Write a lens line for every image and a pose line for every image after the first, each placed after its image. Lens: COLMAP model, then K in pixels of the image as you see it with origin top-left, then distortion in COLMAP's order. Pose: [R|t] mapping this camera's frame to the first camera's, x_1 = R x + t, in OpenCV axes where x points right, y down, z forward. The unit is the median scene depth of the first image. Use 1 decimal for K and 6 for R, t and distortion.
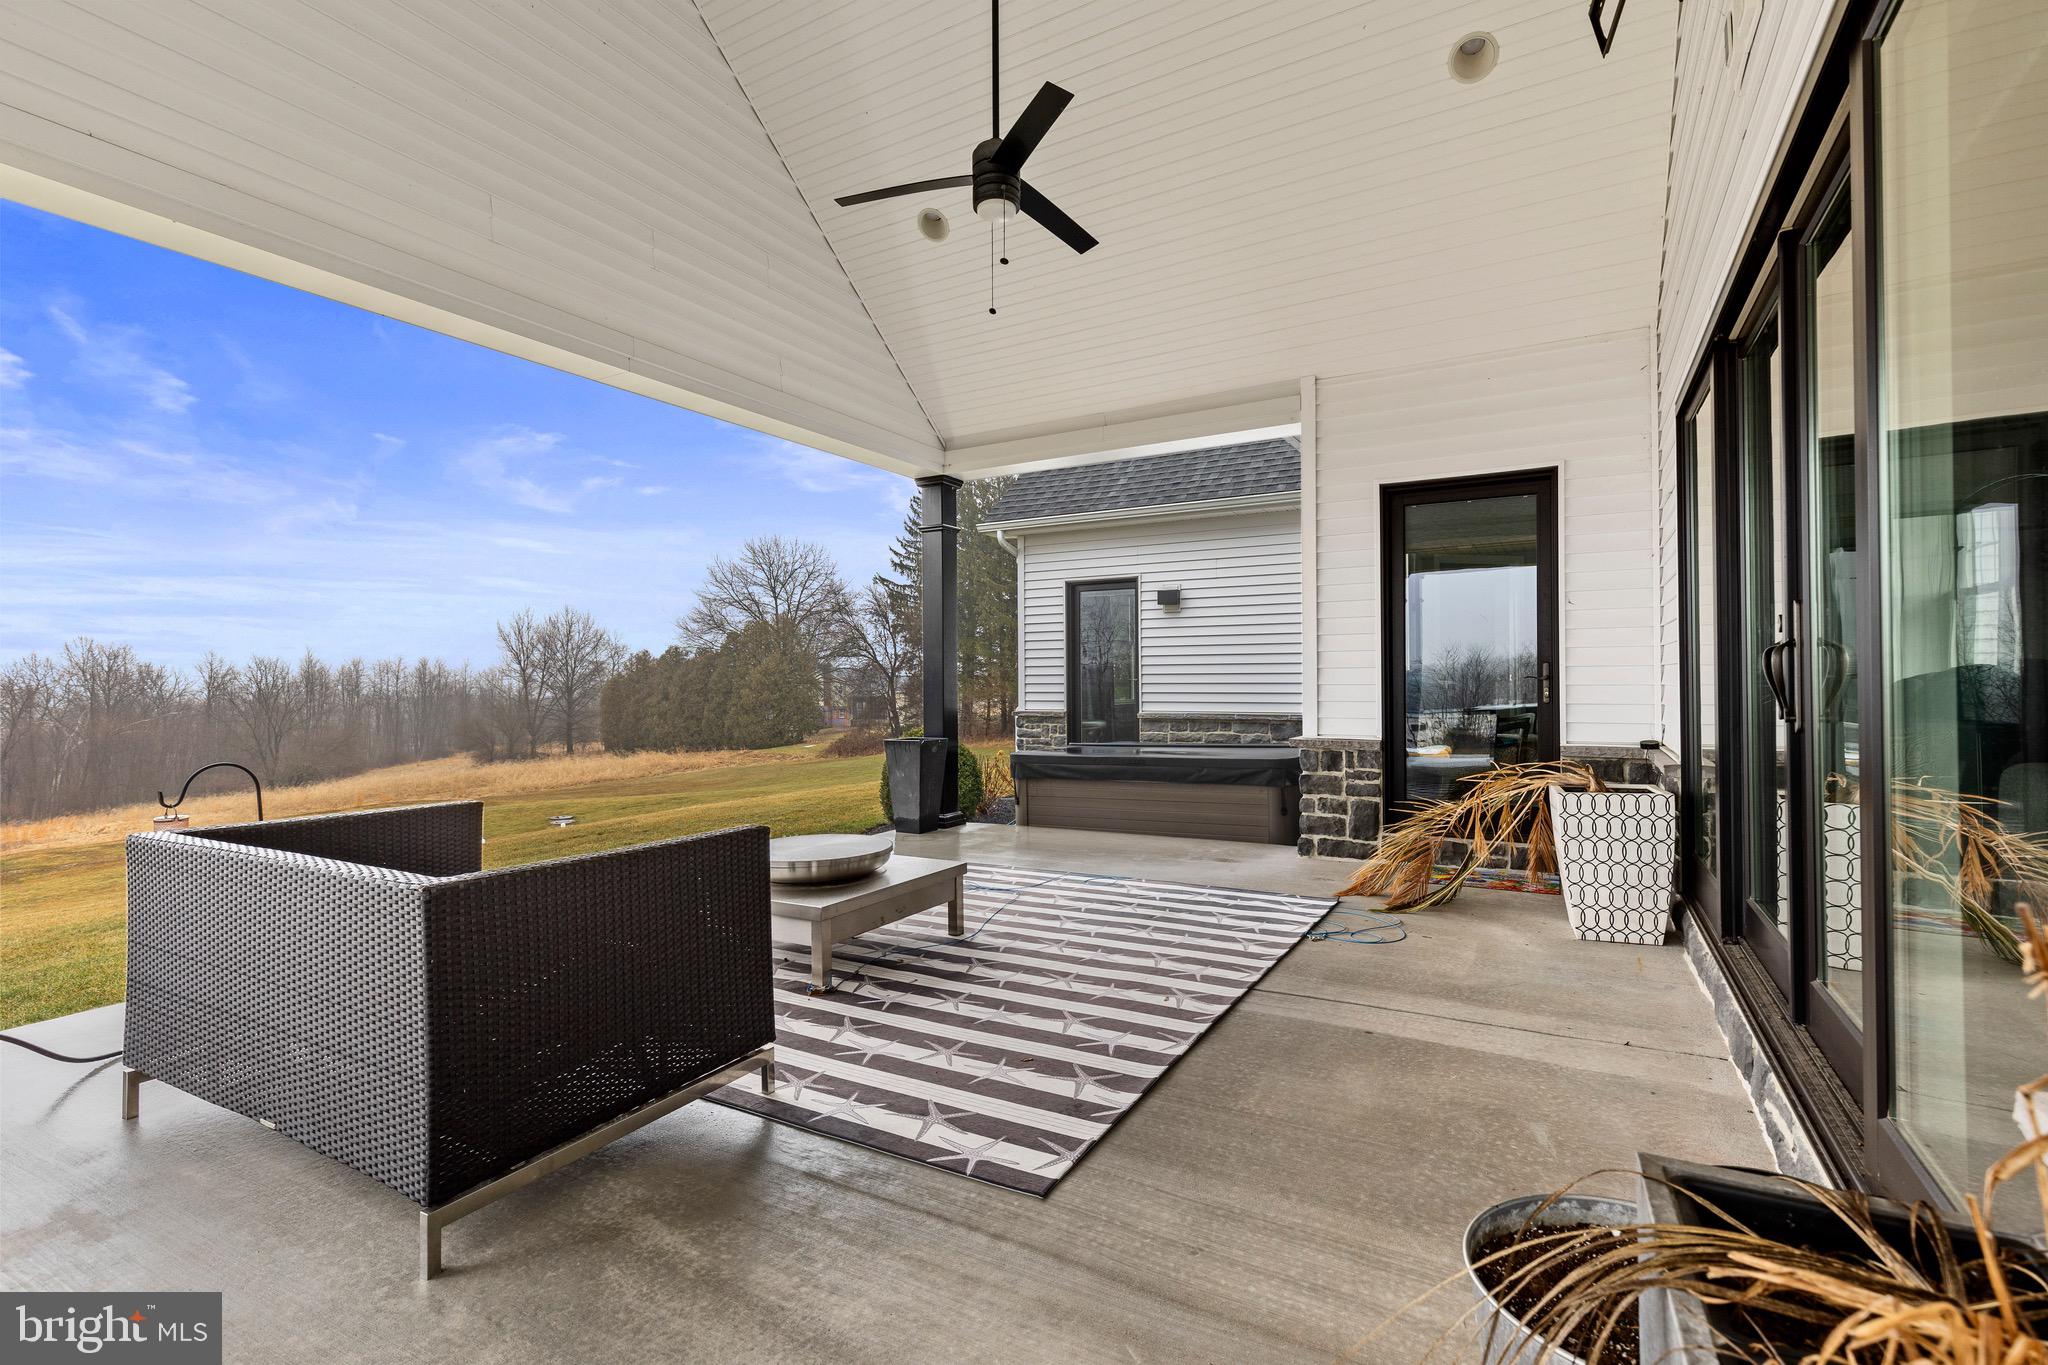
lens RADIAL K [[931.6, 0, 1036.4], [0, 931.6, 671.5], [0, 0, 1]] dist [0.003781, -0.000383]
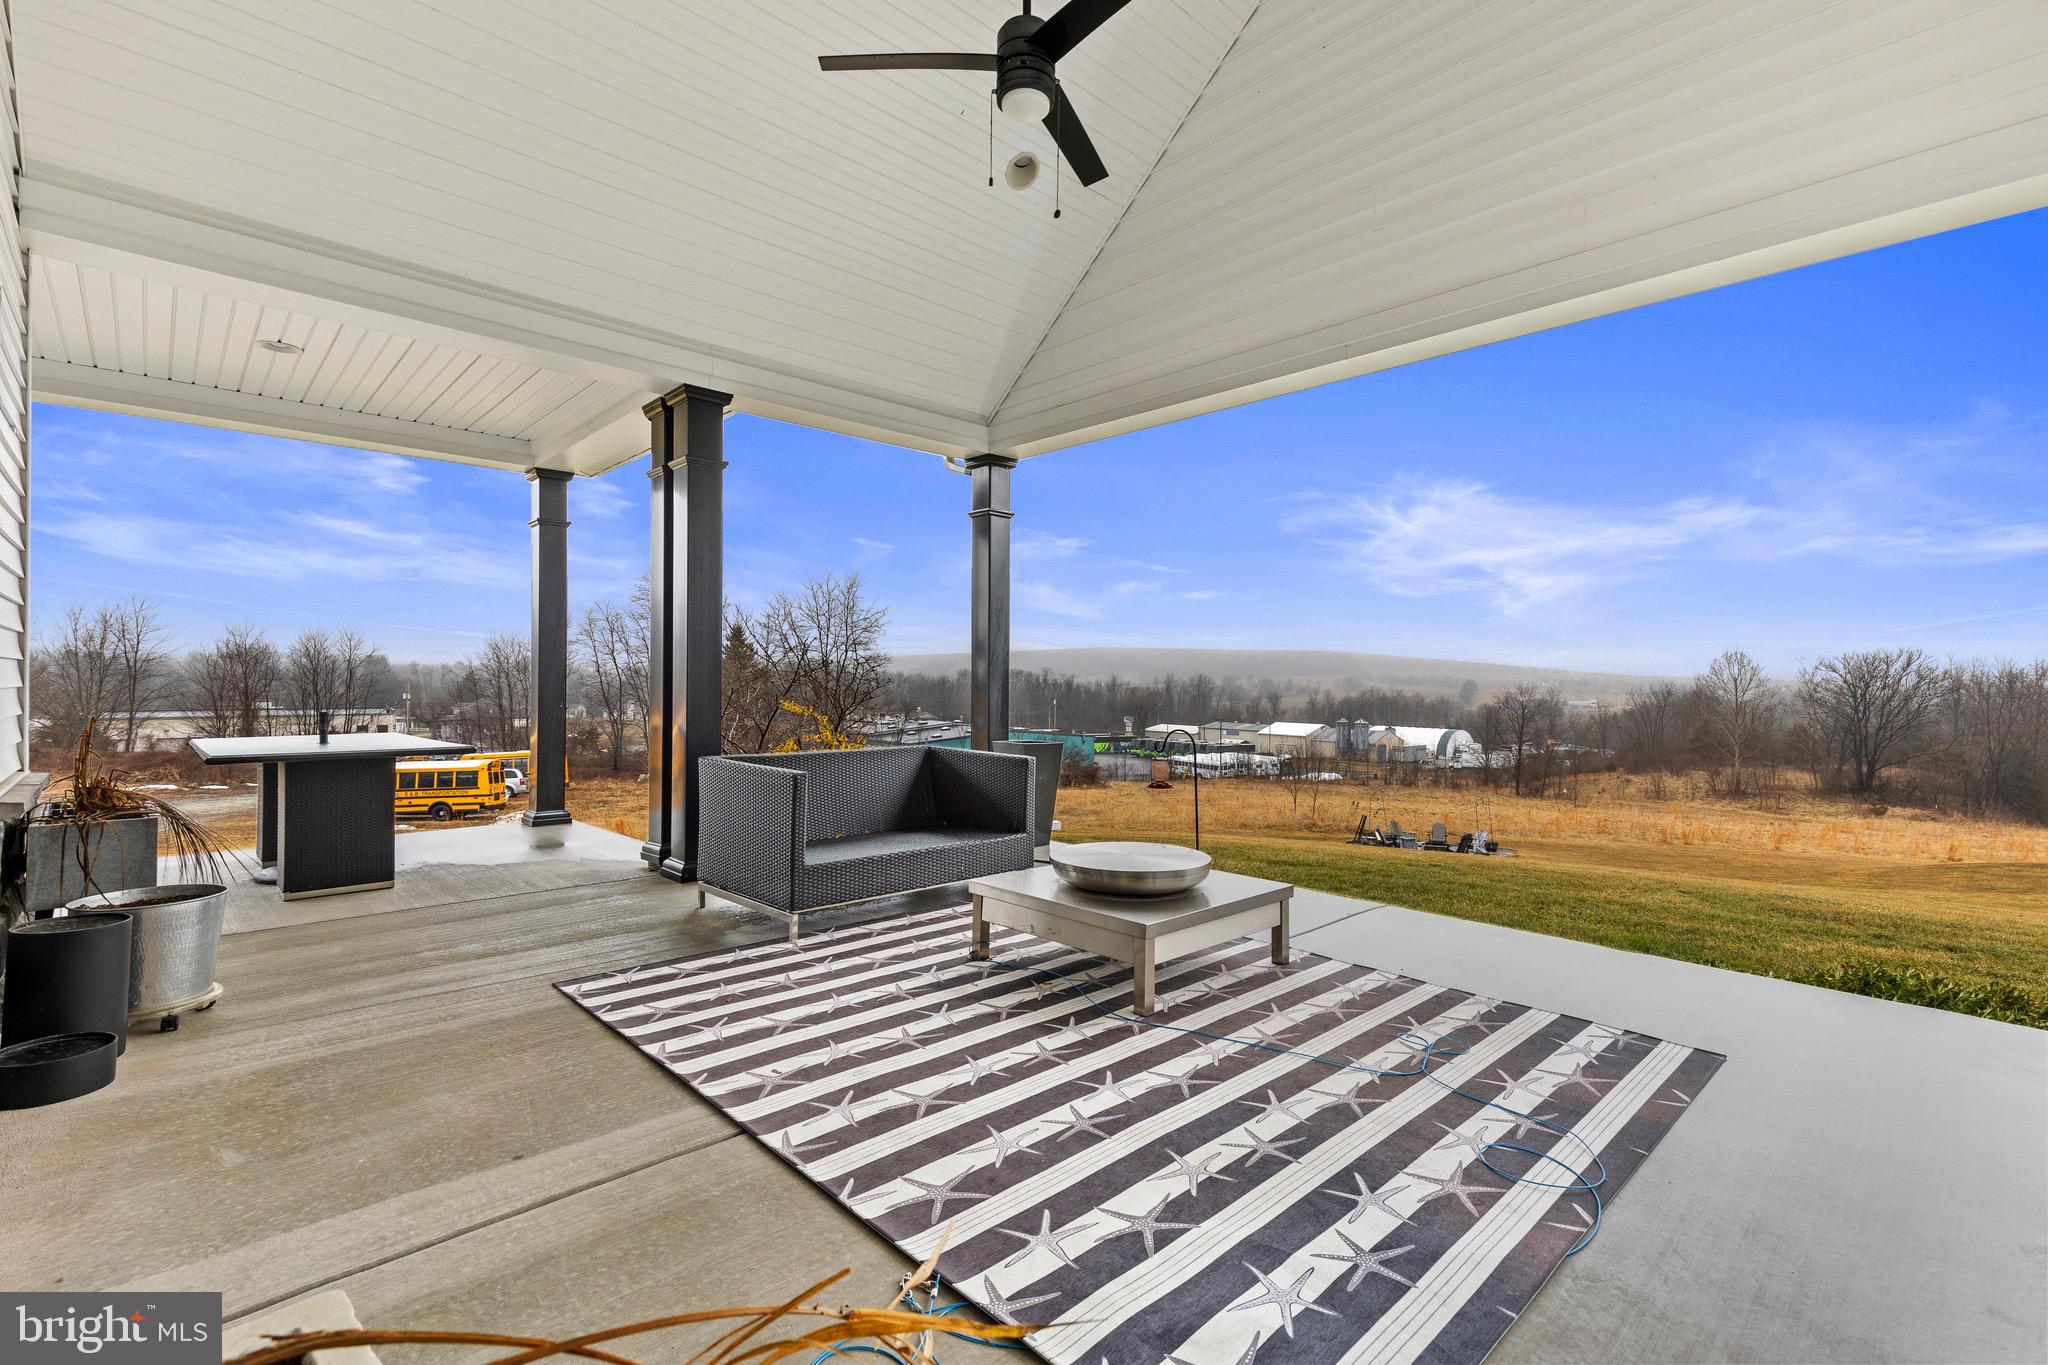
lens RADIAL K [[931.6, 0, 1059.6], [0, 931.6, 673.6], [0, 0, 1]] dist [0.003781, -0.000383]
pose [[-0.289570, 0.017674, -0.956994, 0.853521], [0.022584, 0.999677, 0.011629, -0.020233], [0.956891, -0.018245, -0.289875, 1.455986]]
